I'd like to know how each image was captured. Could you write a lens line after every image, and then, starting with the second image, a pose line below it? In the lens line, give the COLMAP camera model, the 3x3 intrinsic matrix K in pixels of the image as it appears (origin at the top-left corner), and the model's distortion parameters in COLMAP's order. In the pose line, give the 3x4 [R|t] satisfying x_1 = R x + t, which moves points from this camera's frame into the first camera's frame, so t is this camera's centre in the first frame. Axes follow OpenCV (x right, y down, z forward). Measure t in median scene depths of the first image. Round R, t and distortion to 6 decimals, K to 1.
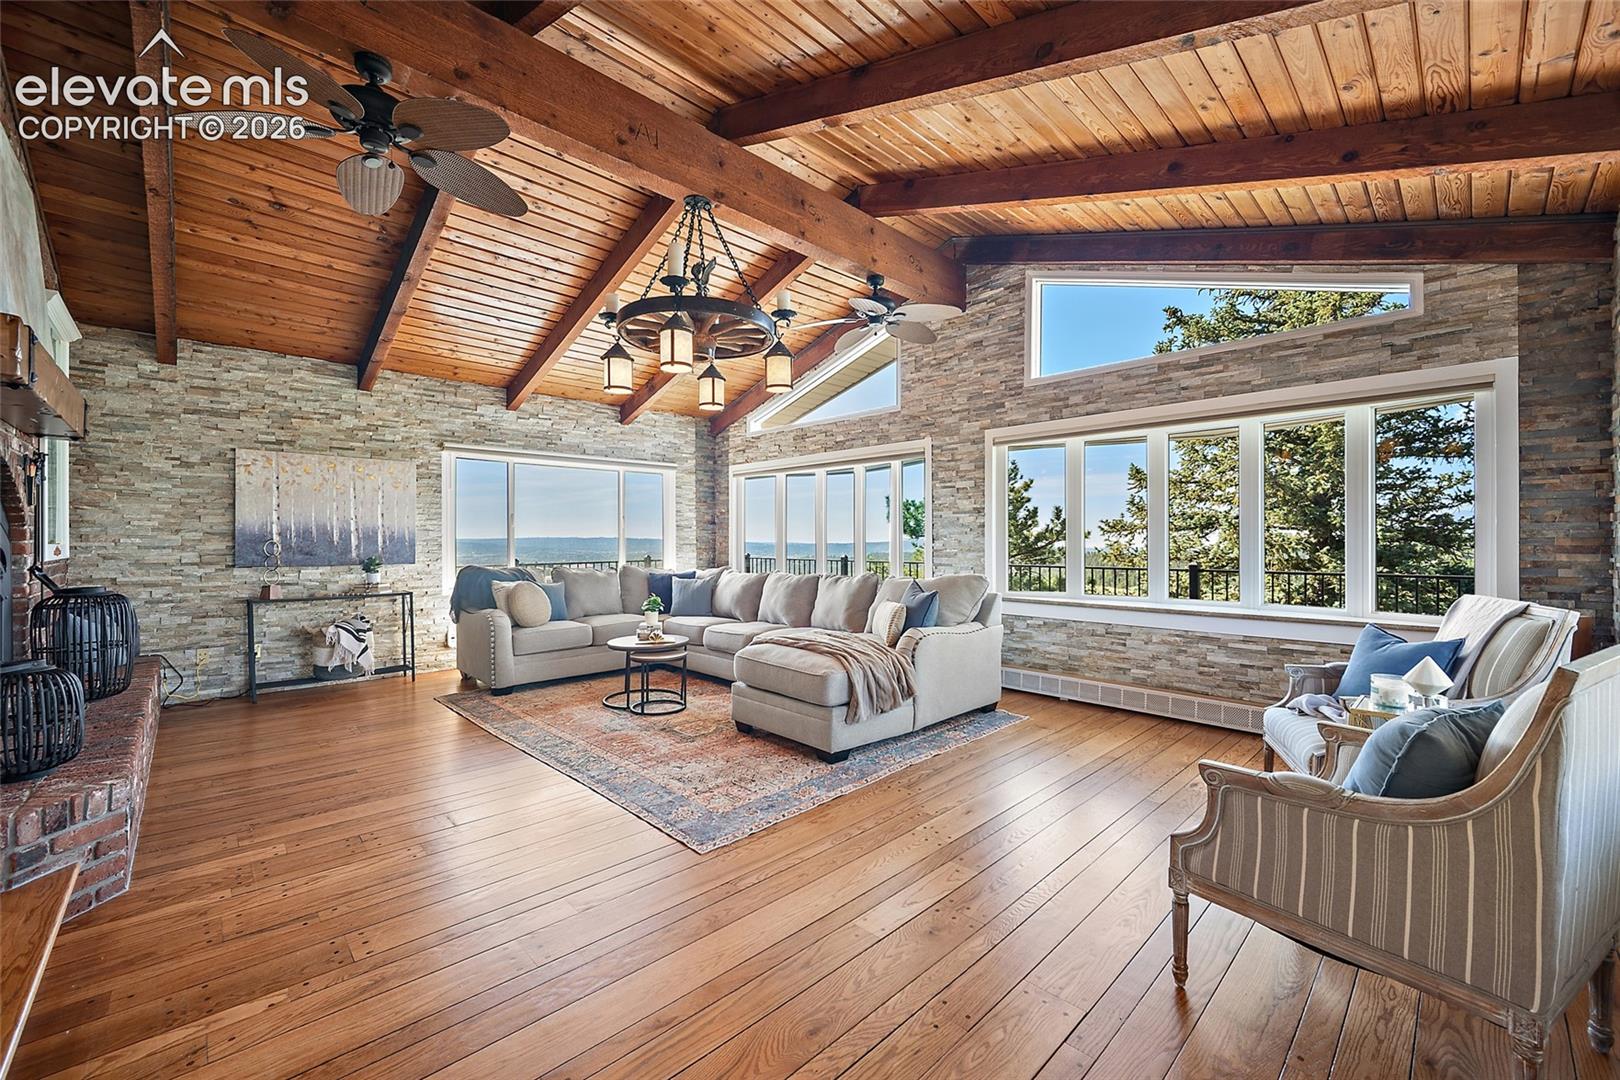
lens RADIAL K [[636.3, 0, 809.3], [0, 636.3, 543.1], [0, 0, 1]] dist [-0.000905, 0.000047]
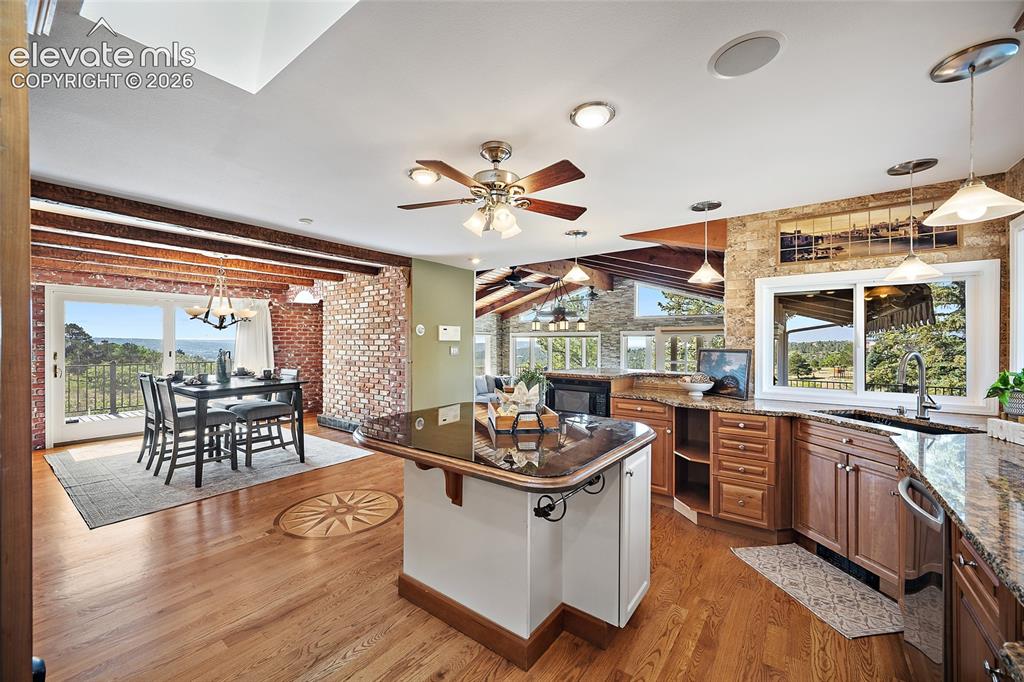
lens RADIAL K [[402.2, 0, 510.1], [0, 402.2, 344.1], [0, 0, 1]] dist [-0.000905, 0.000047]
pose [[0.987426, -0.000151, 0.158081, -0.667708], [-0.000181, 0.999998, 0.002090, -0.142931], [-0.158081, -0.002093, 0.987424, -0.999209]]
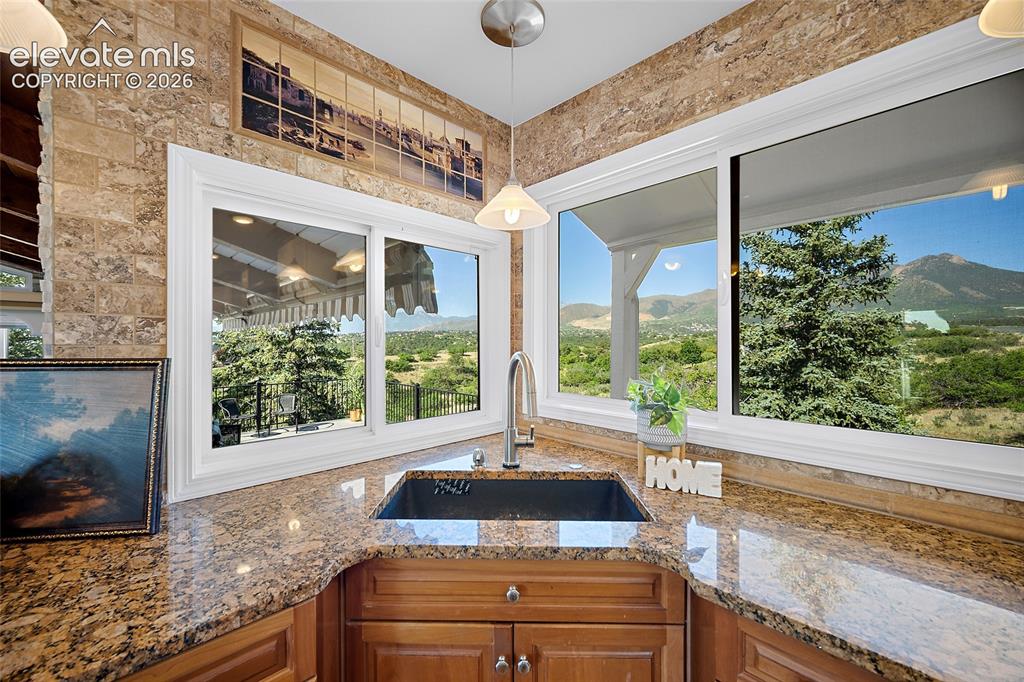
lens RADIAL K [[402.2, 0, 505.4], [0, 402.2, 340.7], [0, 0, 1]] dist [-0.000905, 0.000047]
pose [[0.004581, 0.000983, 0.999989, -0.339811], [0.002132, 0.999997, -0.000993, -0.140647], [-0.999987, 0.002137, 0.004579, -0.532125]]
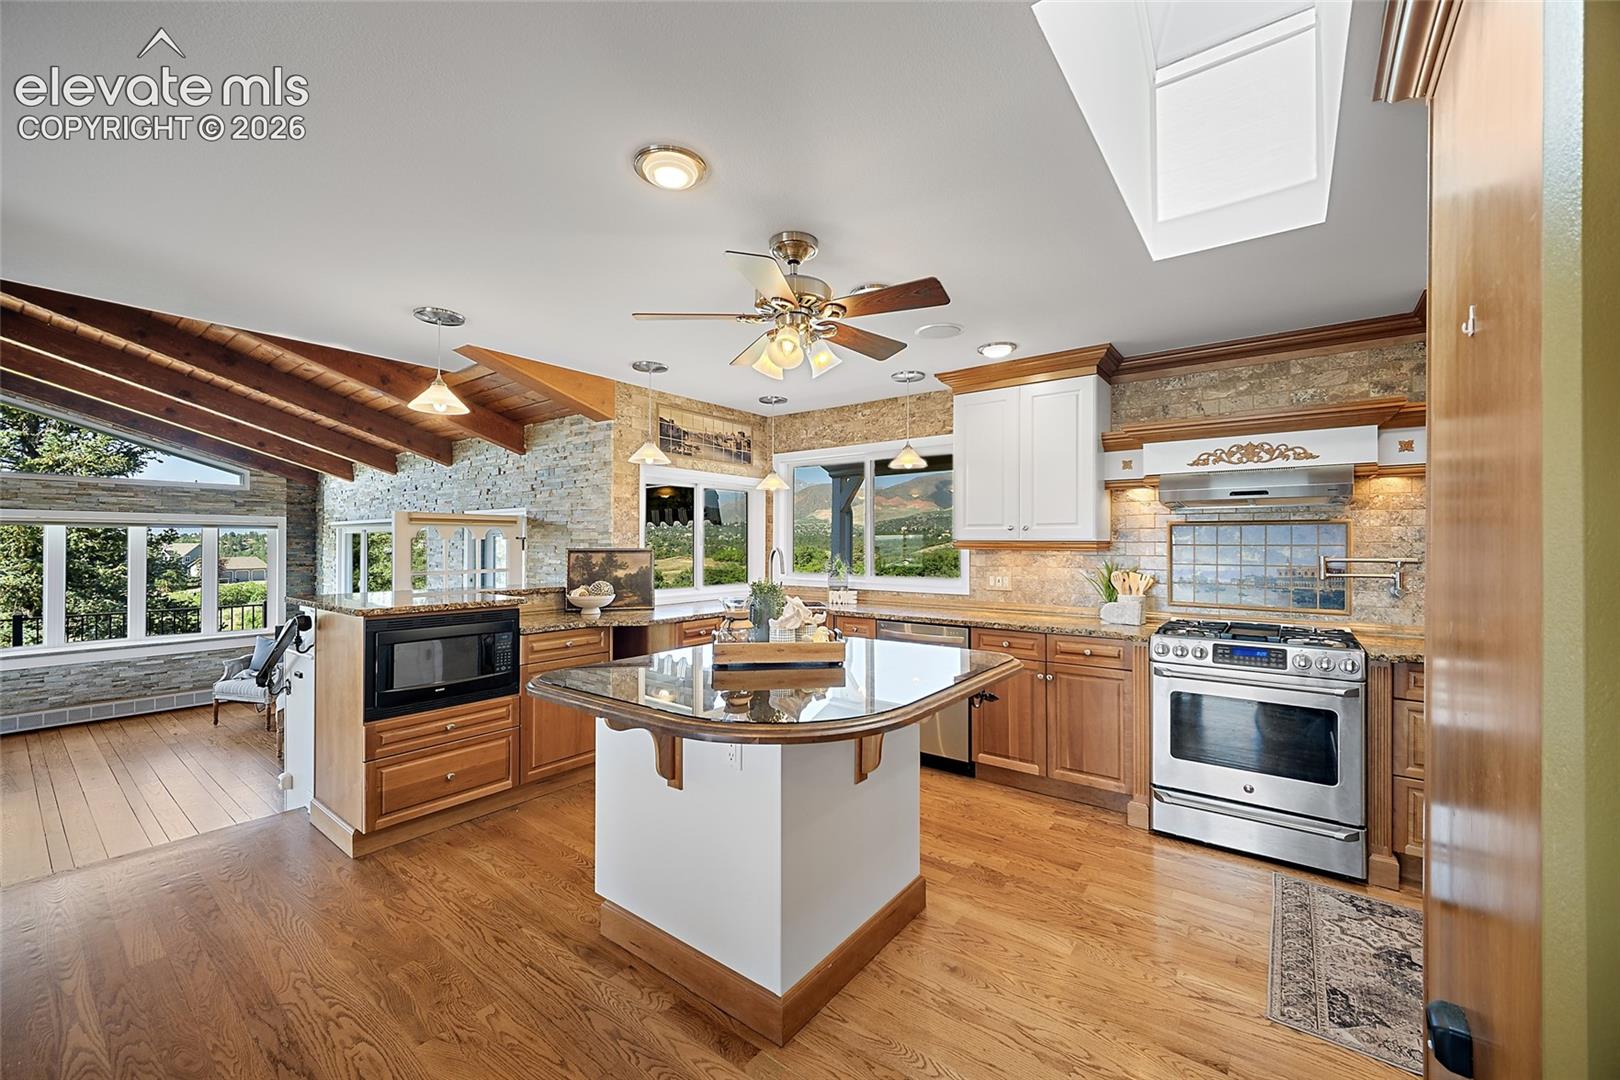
lens RADIAL K [[636.3, 0, 806.5], [0, 636.3, 538.6], [0, 0, 1]] dist [-0.000905, 0.000047]
pose [[-0.146535, 0.005475, 0.989190, -1.124969], [0.000695, 0.999985, -0.005432, -0.141684], [-0.989205, -0.000109, -0.146537, -0.432297]]
